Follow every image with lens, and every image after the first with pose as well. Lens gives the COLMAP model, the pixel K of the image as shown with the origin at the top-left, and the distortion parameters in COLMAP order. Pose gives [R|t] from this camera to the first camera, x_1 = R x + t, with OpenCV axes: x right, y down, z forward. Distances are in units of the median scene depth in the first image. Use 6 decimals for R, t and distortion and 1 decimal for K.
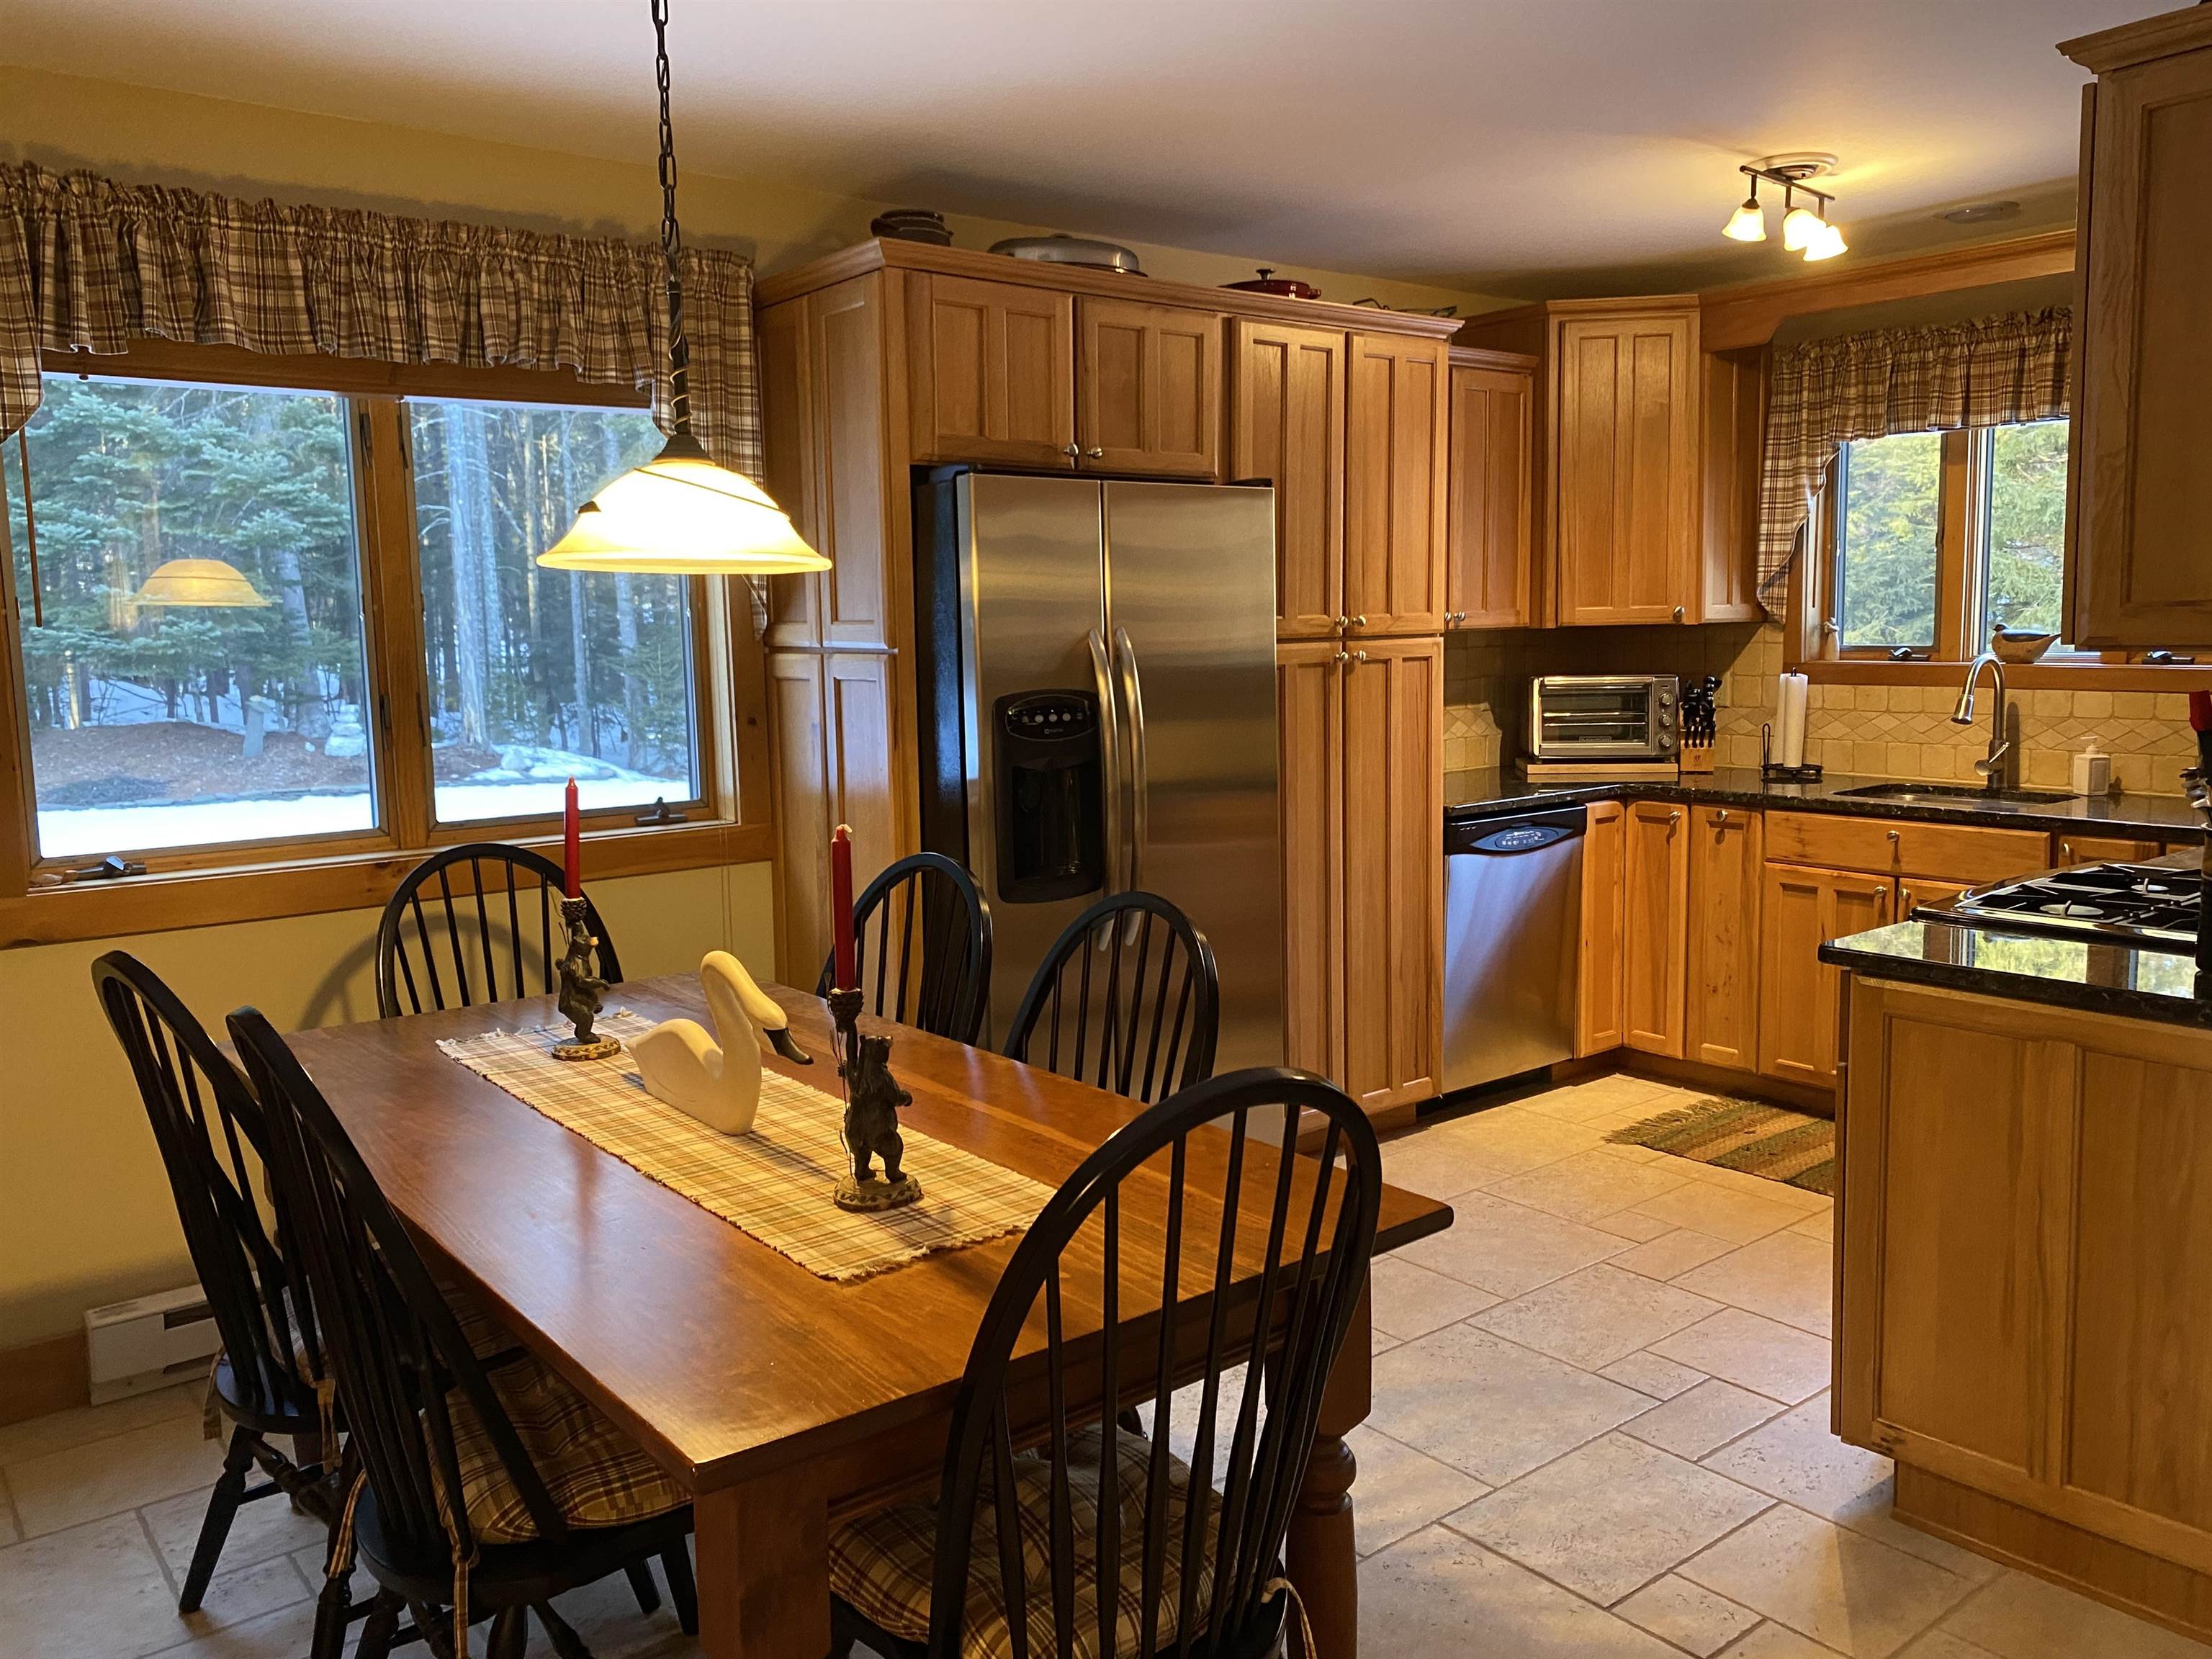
lens RADIAL K [[1674.4, 0, 1093.3], [0, 1674.4, 839.1], [0, 0, 1]] dist [0.045312, -0.050601]
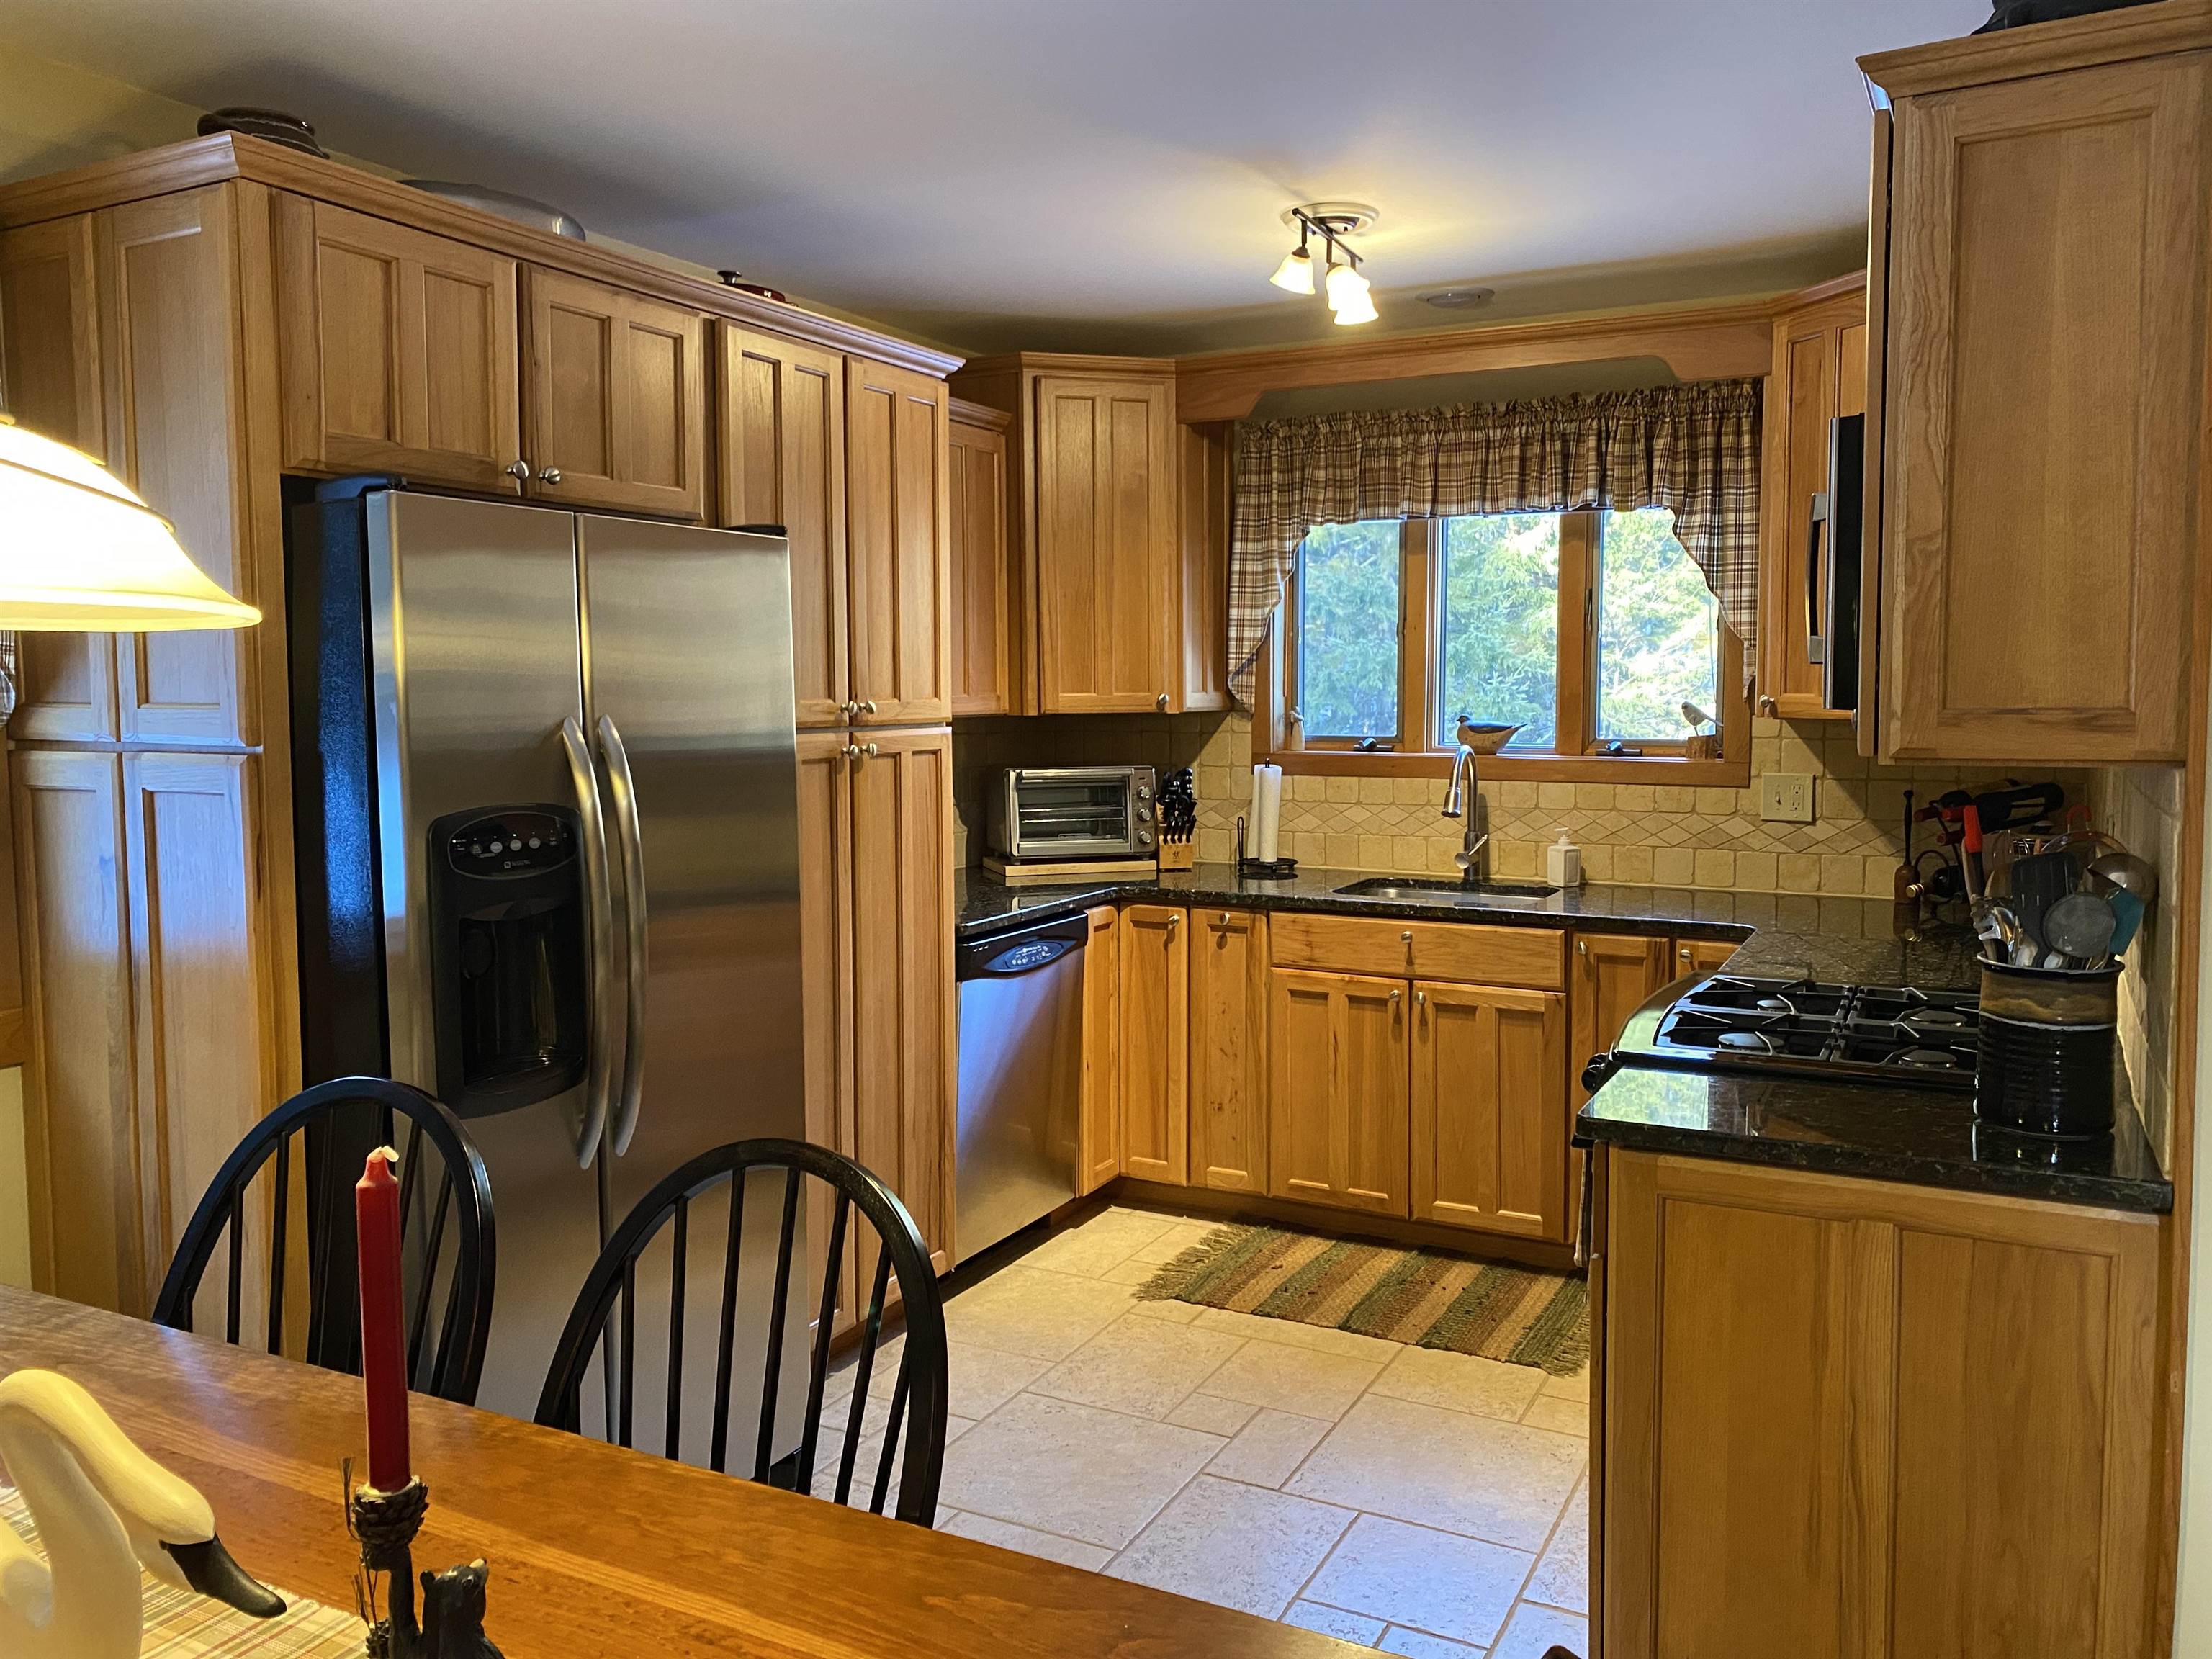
lens RADIAL K [[1674.4, 0, 1093.1], [0, 1674.4, 821.1], [0, 0, 1]] dist [0.045312, -0.050601]
pose [[0.913603, -0.019485, 0.406139, -0.077289], [0.041024, 0.998171, -0.044395, -0.035776], [-0.404532, 0.057221, 0.912732, 0.226041]]
